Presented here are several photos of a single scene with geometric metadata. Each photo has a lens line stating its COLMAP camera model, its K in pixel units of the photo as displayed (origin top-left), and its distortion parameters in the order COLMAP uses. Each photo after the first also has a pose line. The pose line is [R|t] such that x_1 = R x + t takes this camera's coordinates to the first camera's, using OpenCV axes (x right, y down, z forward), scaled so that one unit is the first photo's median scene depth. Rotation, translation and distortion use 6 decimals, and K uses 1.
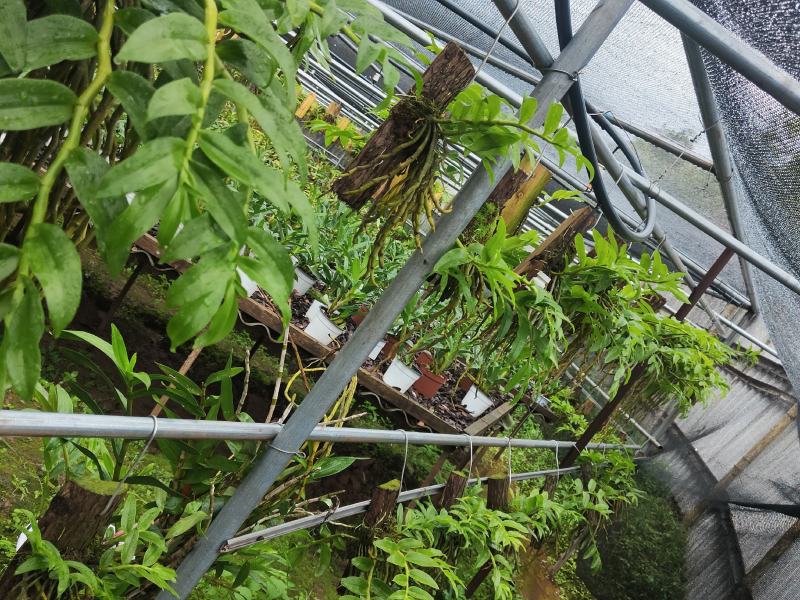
lens RADIAL K [[850.8, 0, 400.0], [0, 850.8, 300.0], [0, 0, 1]] dist [-0.003399, -0.034530]
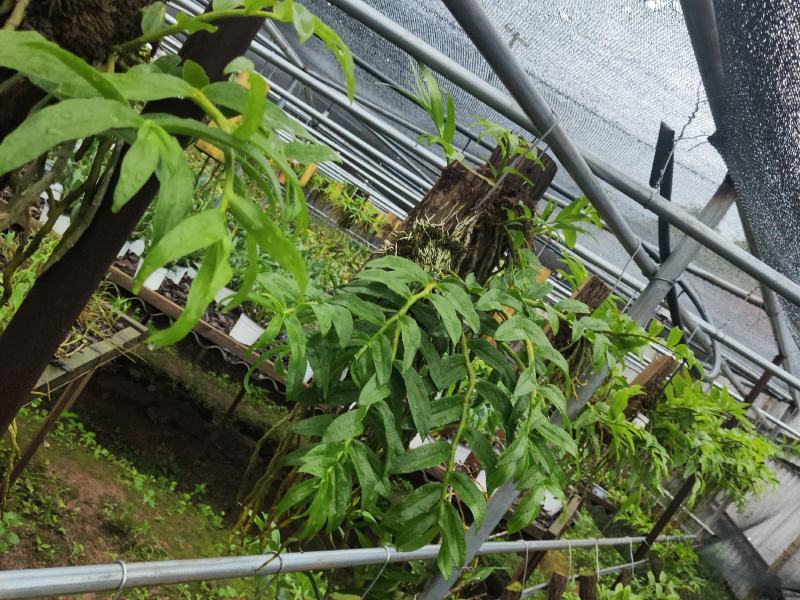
lens RADIAL K [[878.8, 0, 399.8], [0, 878.8, 290.5], [0, 0, 1]] dist [0.027352, -0.242746]
pose [[0.999695, -0.019421, -0.015227, -0.096713], [0.017968, 0.995747, -0.090360, -0.060259], [0.016918, 0.090059, 0.995793, -0.185693]]
